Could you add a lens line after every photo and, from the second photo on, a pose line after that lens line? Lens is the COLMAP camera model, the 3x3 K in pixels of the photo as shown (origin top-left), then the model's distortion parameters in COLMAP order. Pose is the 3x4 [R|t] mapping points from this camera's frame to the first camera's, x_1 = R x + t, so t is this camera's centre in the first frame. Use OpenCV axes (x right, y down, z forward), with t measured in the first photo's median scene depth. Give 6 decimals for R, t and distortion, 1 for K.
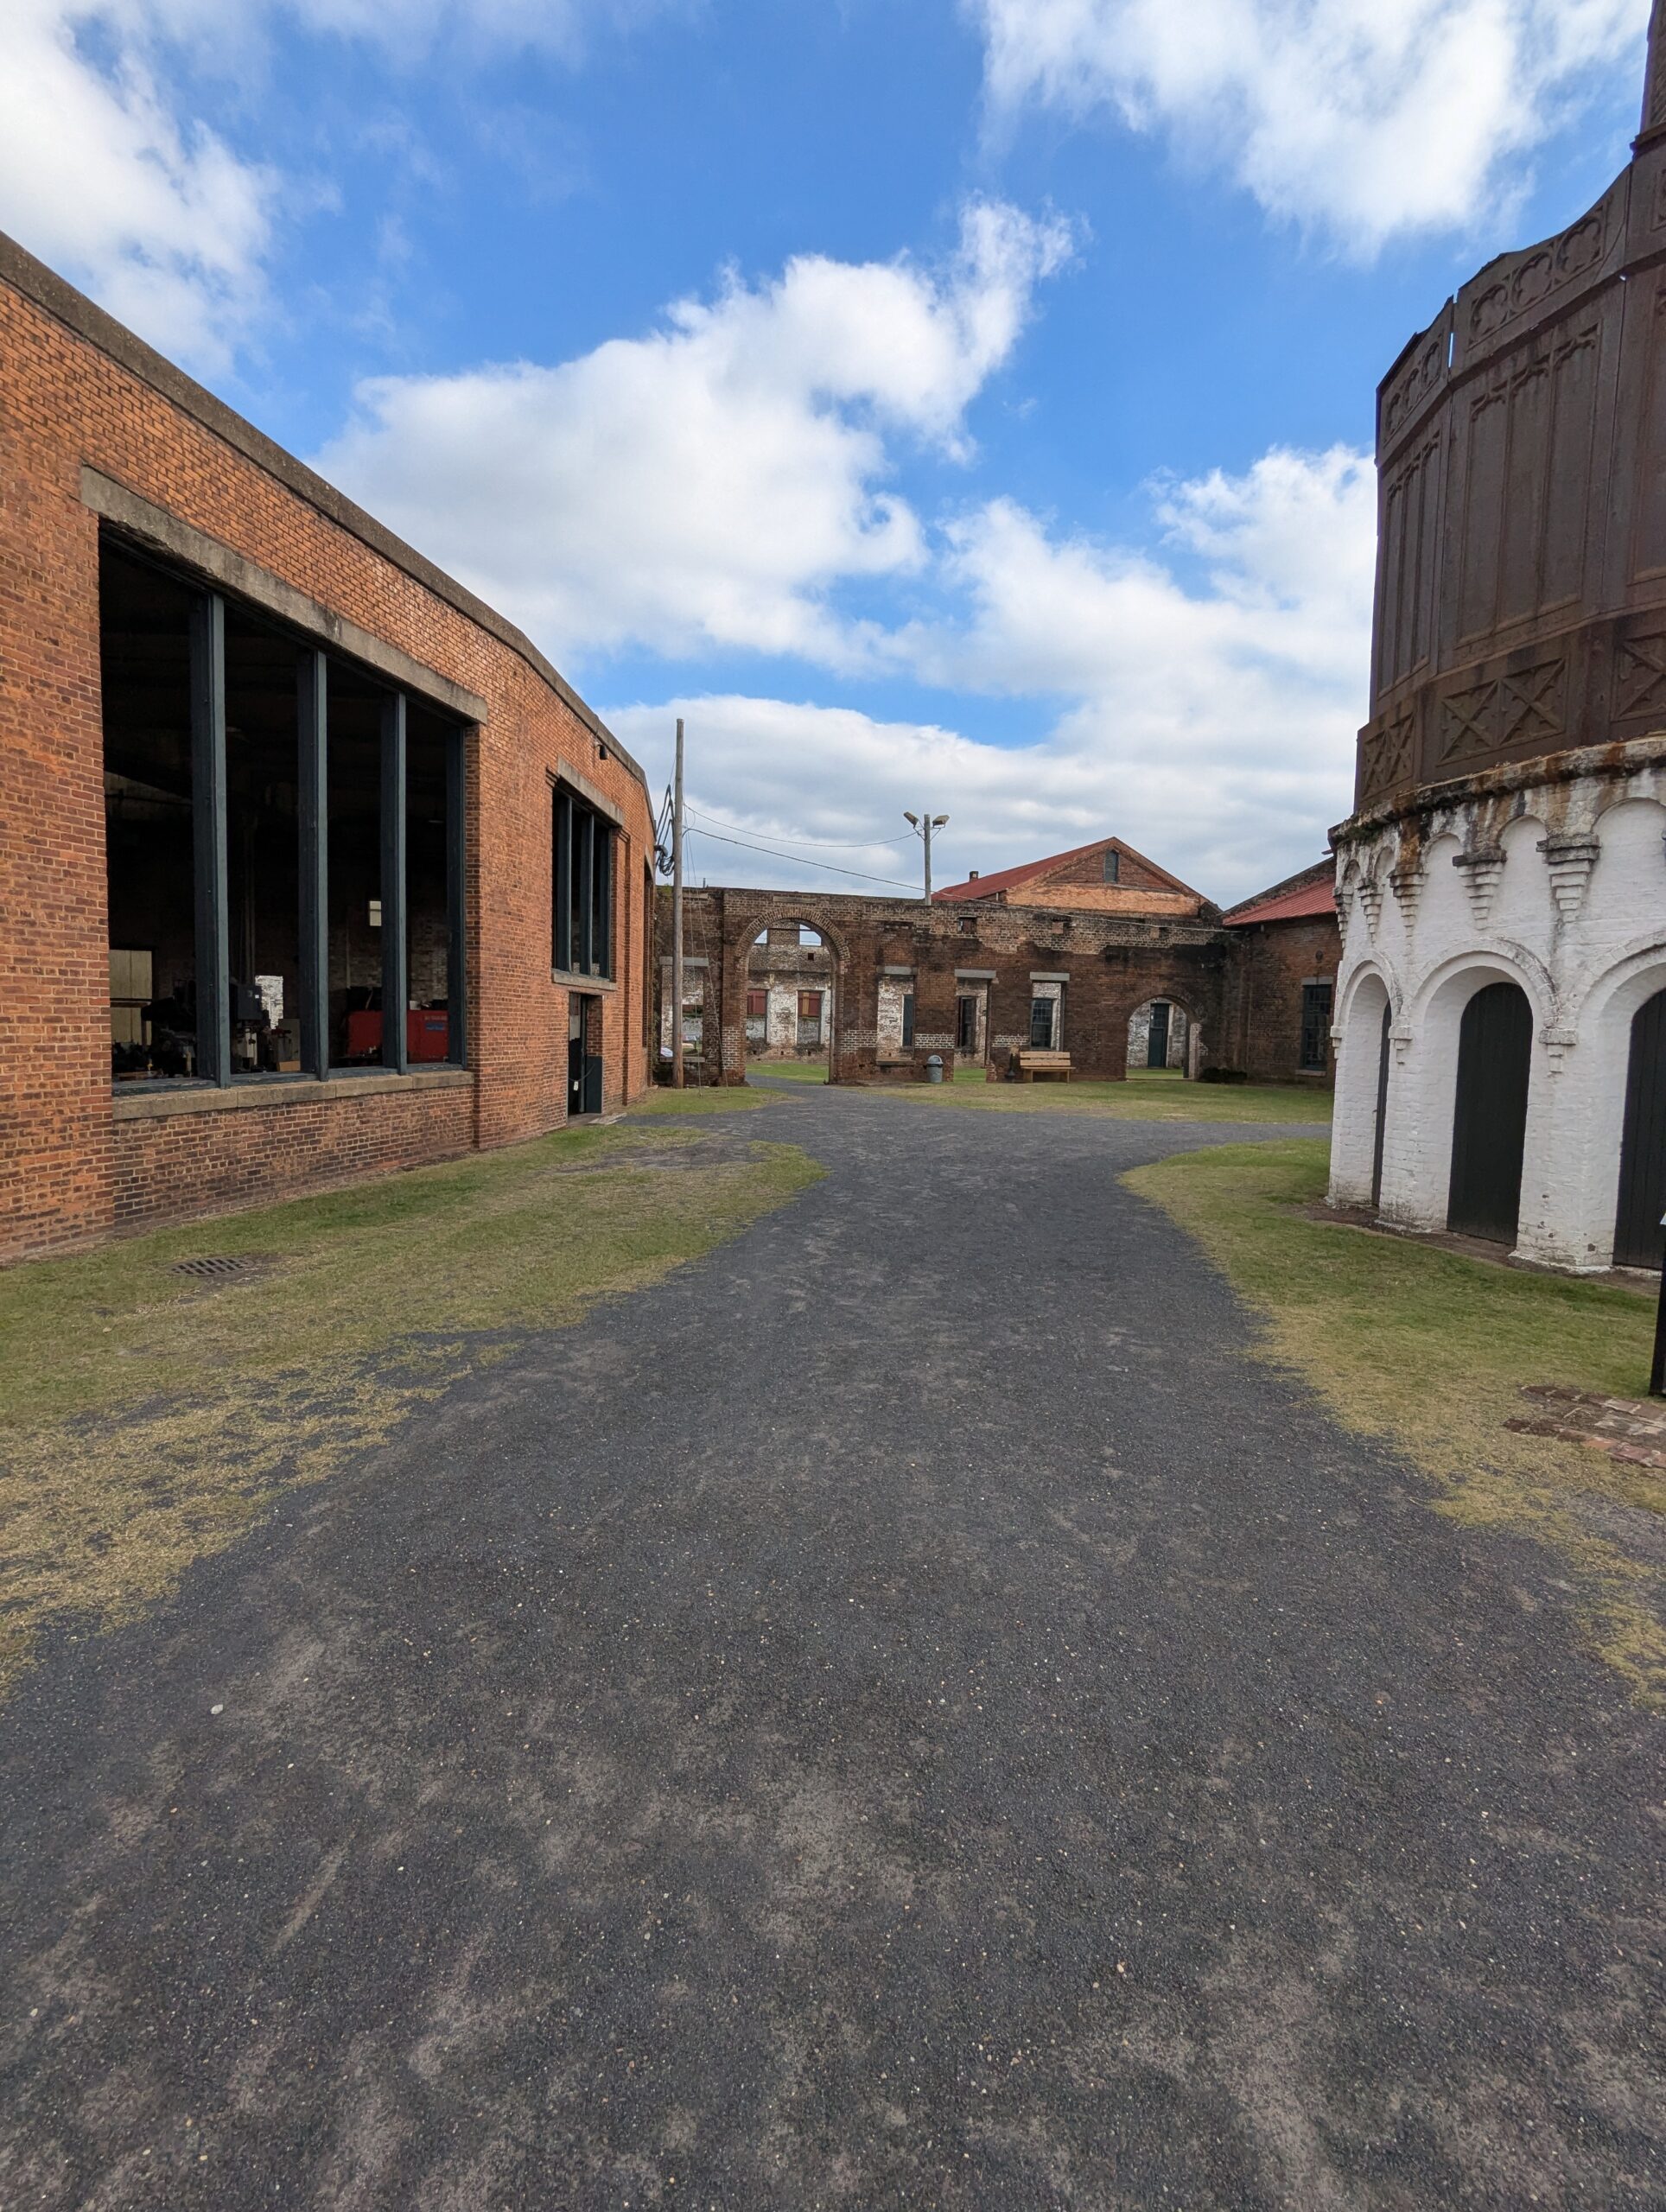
lens RADIAL K [[1059.4, 0, 825.1], [0, 1059.4, 1116.8], [0, 0, 1]] dist [-0.002620, 0.001035]
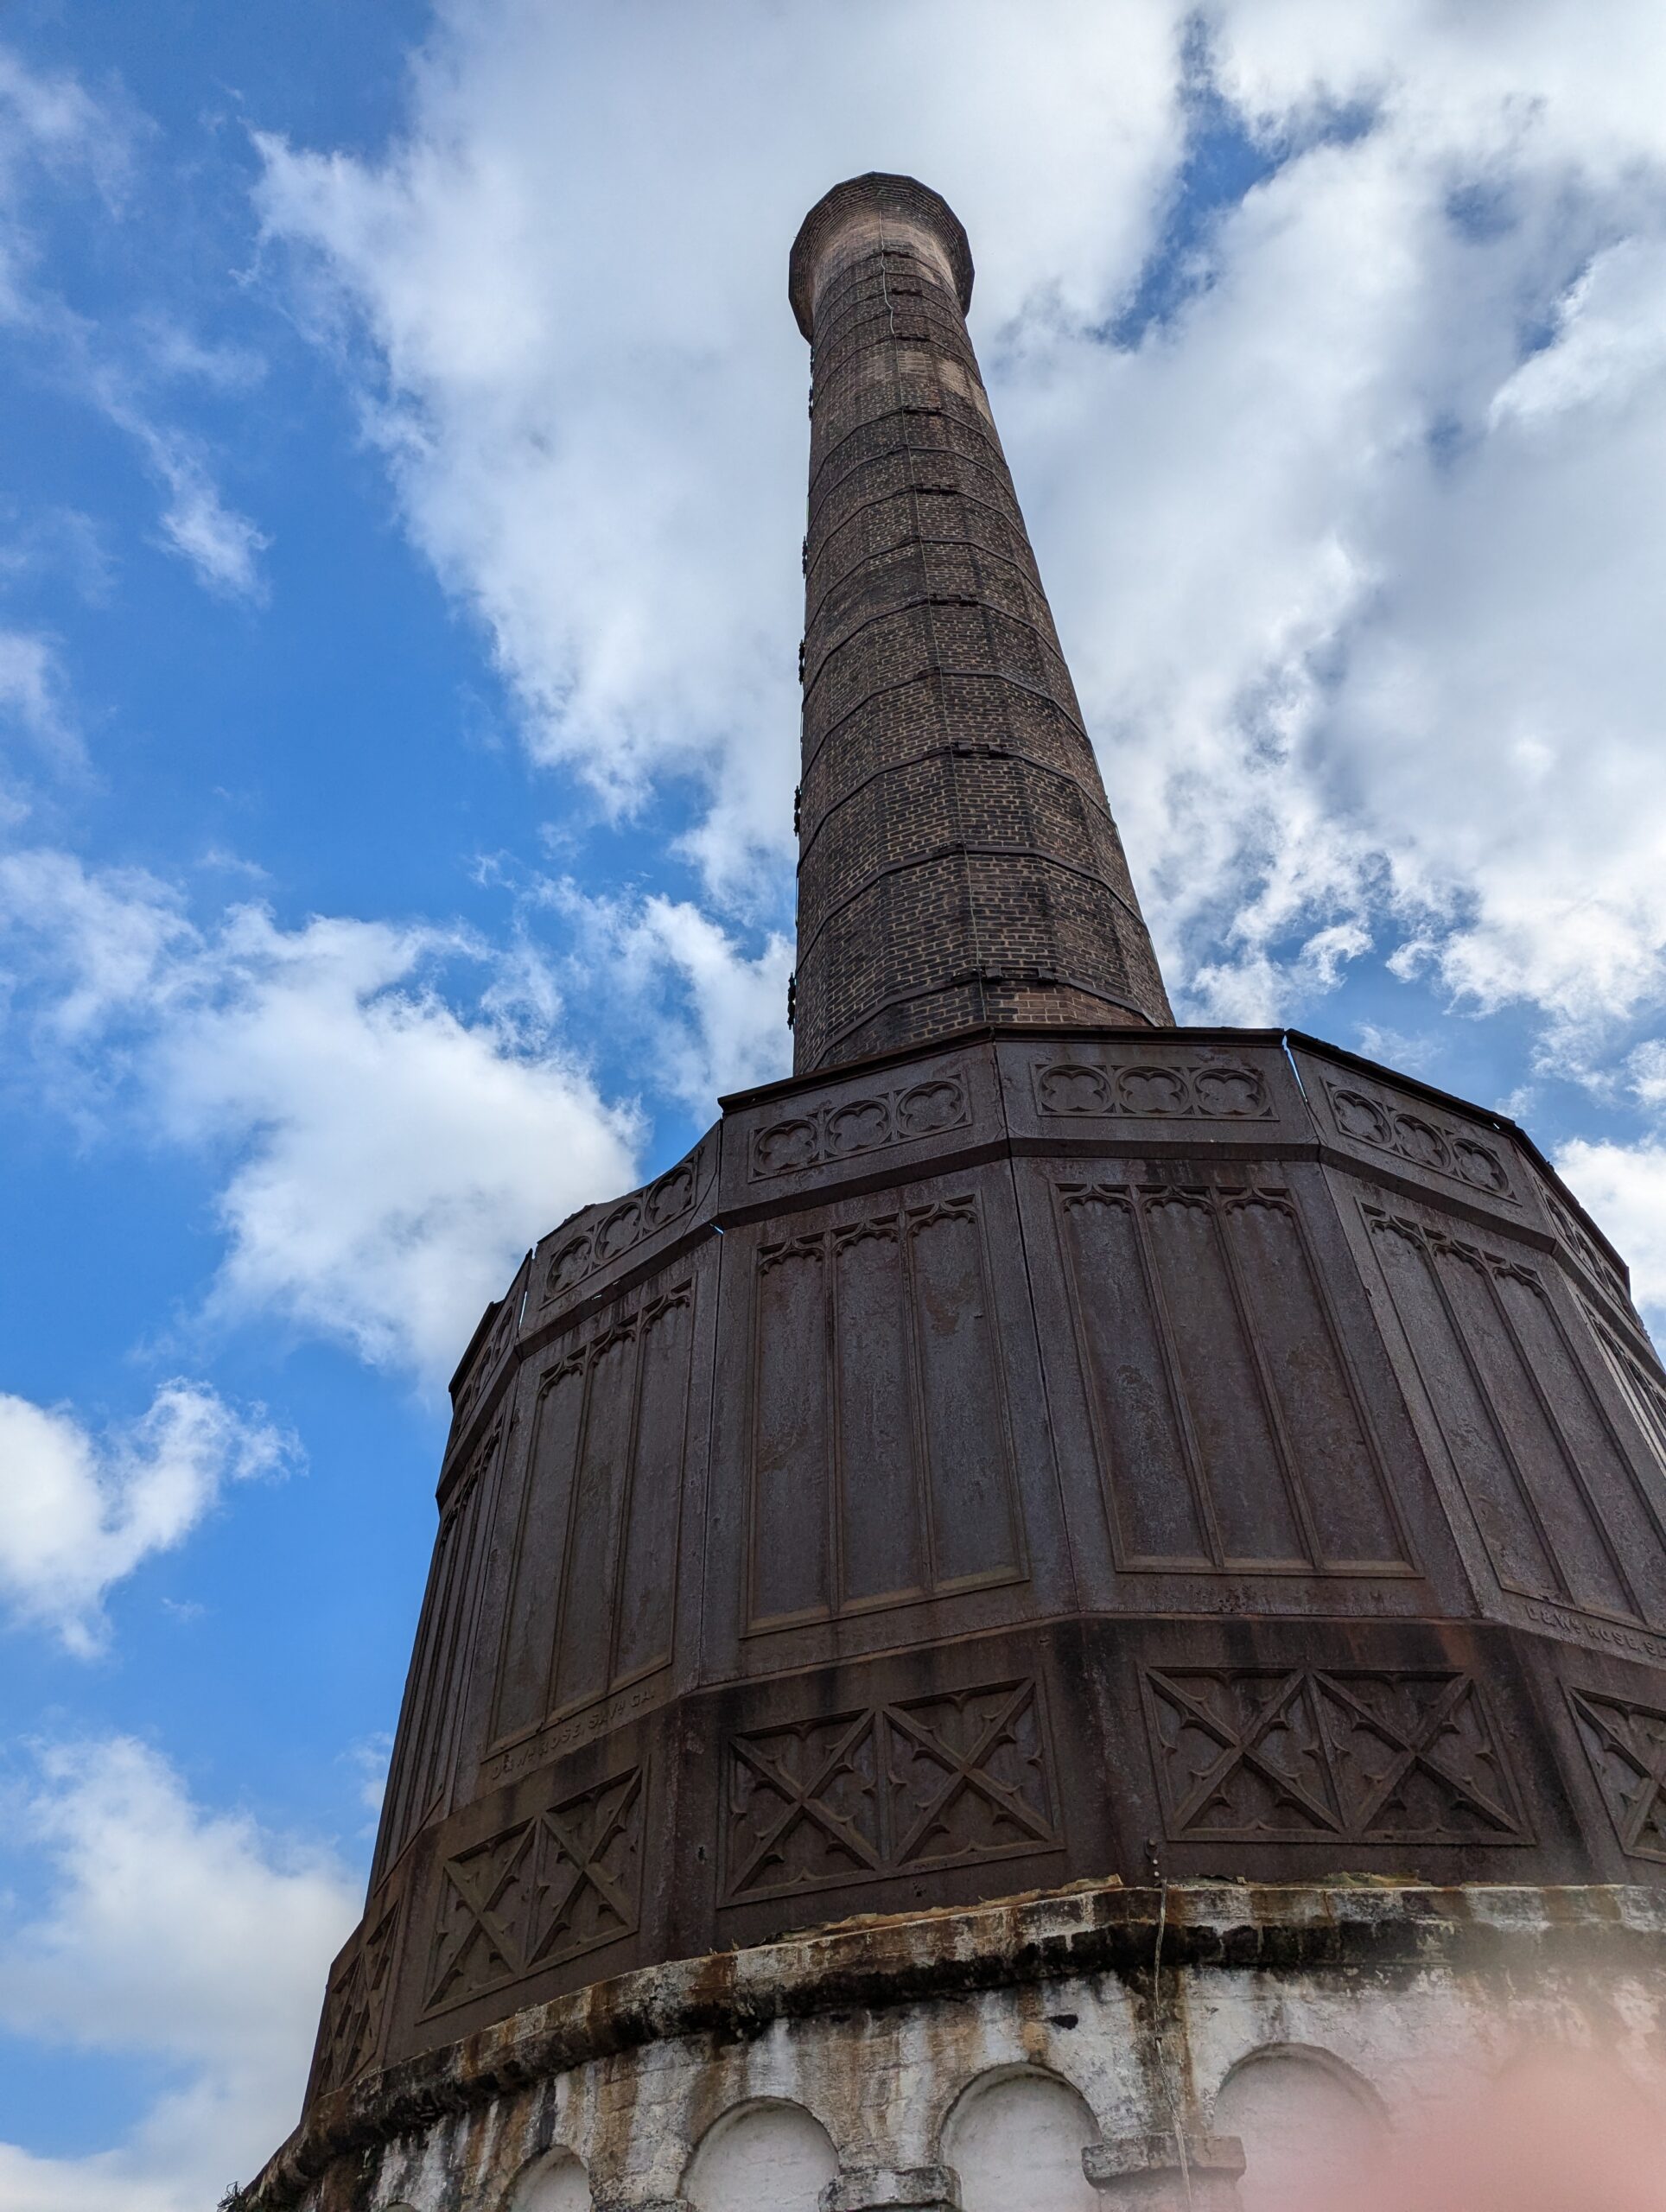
lens RADIAL K [[1561.5, 0, 860.4], [0, 1561.5, 1132.4], [0, 0, 1]] dist [0.078876, -0.075554]
pose [[0.850551, 0.357834, 0.385381, 0.394514], [0.089804, 0.623220, -0.776873, -0.051614], [-0.518169, 0.695379, 0.497945, 0.386330]]
